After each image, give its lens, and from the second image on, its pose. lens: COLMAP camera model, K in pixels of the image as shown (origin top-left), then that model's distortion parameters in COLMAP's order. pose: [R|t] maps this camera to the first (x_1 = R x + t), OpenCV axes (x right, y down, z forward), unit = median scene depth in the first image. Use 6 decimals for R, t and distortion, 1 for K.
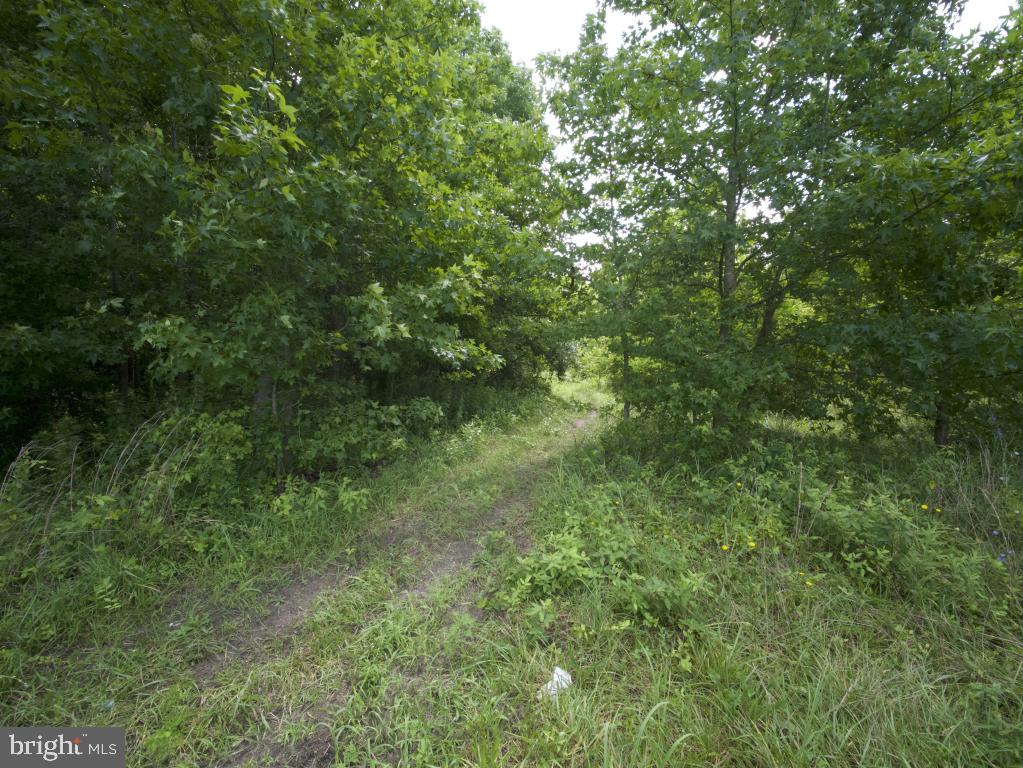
lens RADIAL K [[461.4, 0, 510.9], [0, 461.4, 392.4], [0, 0, 1]] dist [-0.015422, 0.000610]
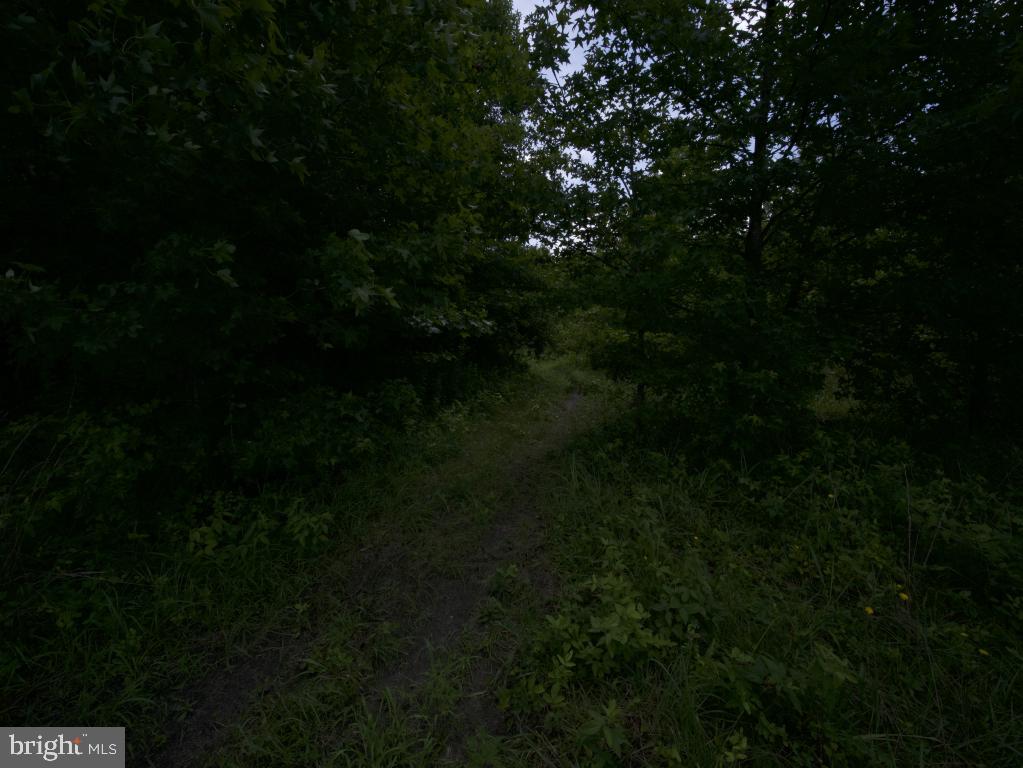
lens RADIAL K [[461.4, 0, 510.9], [0, 461.4, 392.4], [0, 0, 1]] dist [-0.015422, 0.000610]
pose [[0.997548, -0.014109, 0.068551, -0.088571], [0.010729, 0.998721, 0.049418, -0.014774], [-0.069161, -0.048561, 0.996423, 0.351040]]
